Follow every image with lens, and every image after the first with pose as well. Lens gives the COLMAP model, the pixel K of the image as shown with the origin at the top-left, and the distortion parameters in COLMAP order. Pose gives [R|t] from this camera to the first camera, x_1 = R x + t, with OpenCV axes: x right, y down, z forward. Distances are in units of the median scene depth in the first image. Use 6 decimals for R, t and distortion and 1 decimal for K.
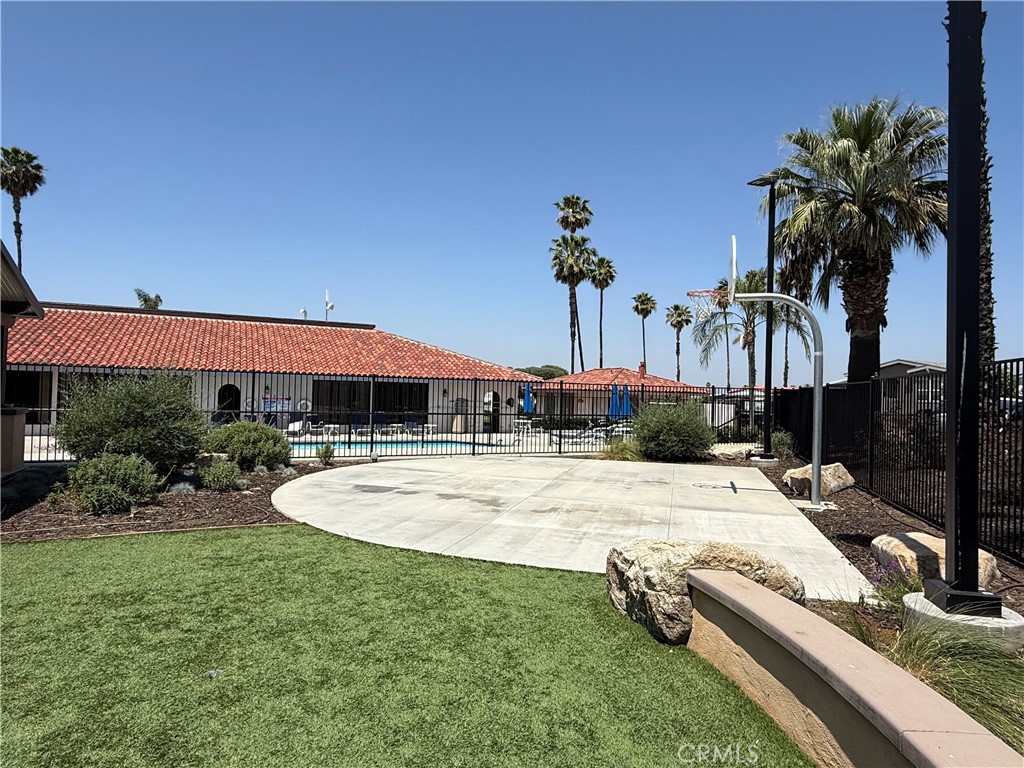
lens RADIAL K [[615.1, 0, 508.1], [0, 615.1, 380.2], [0, 0, 1]] dist [0.004649, 0.002210]
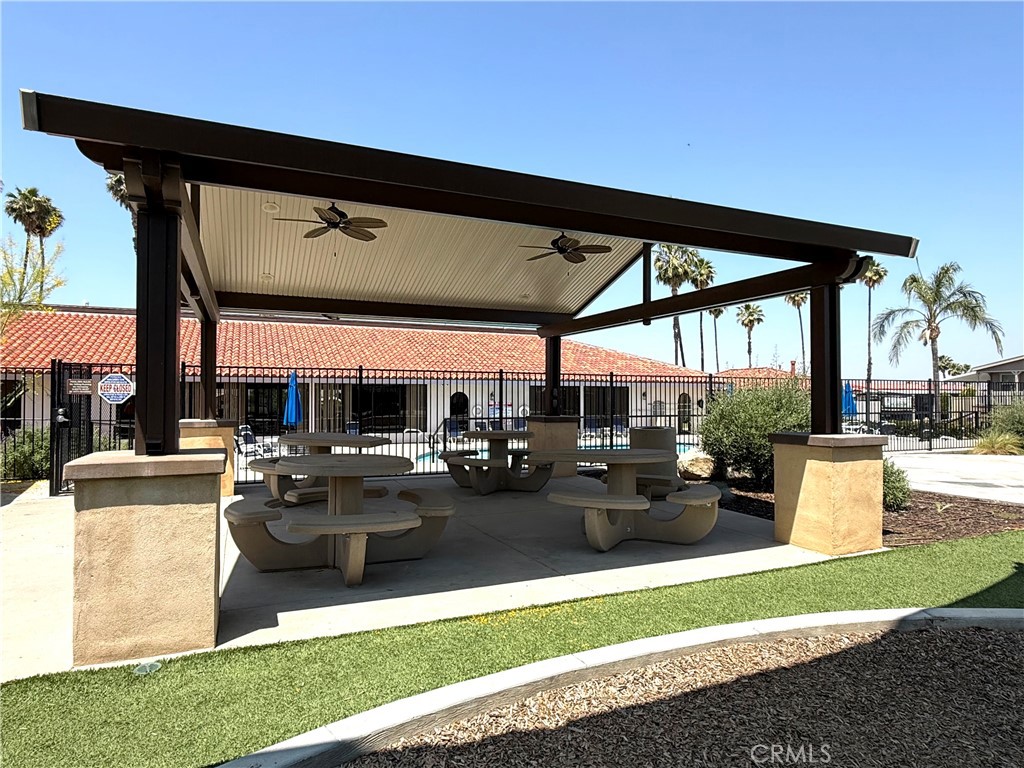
lens RADIAL K [[615.1, 0, 515.3], [0, 615.1, 389.4], [0, 0, 1]] dist [0.004649, 0.002210]
pose [[0.999675, -0.023235, -0.010461, -0.306466], [0.023326, 0.999691, 0.008626, -0.003328], [0.010257, -0.008867, 0.999908, -0.015301]]
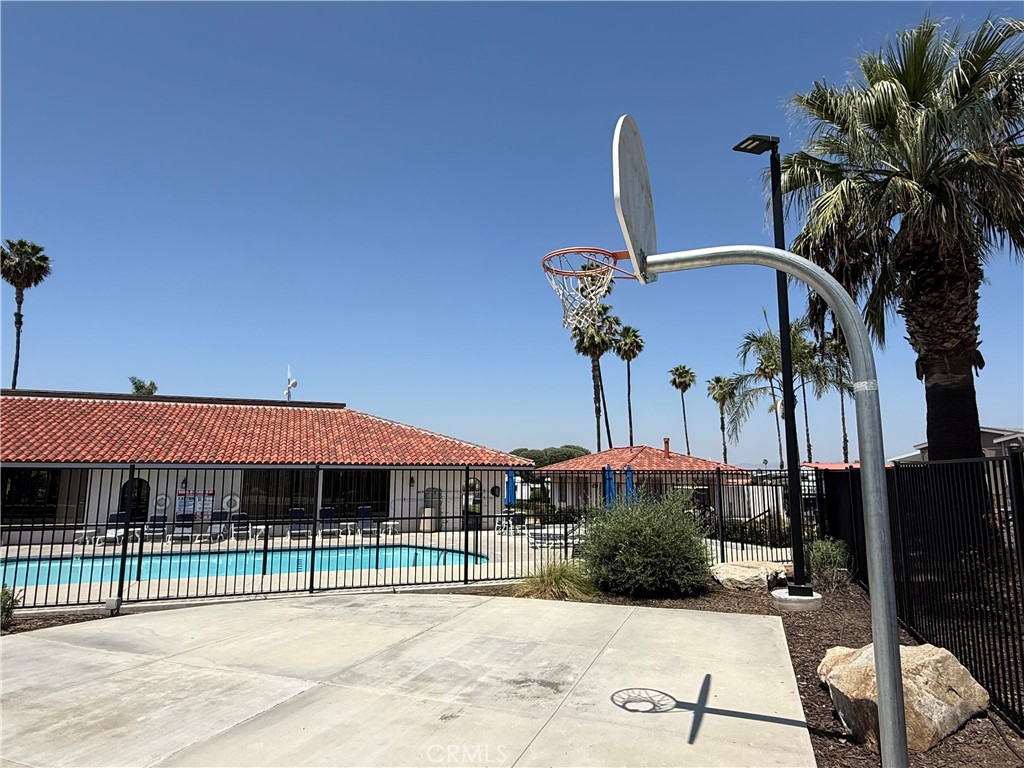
lens RADIAL K [[615.1, 0, 515.5], [0, 615.1, 383.7], [0, 0, 1]] dist [0.004649, 0.002210]
pose [[0.997216, -0.033295, -0.066725, 0.095328], [0.024520, 0.991437, -0.128265, -0.000550], [0.070424, 0.126272, 0.989493, 0.184356]]
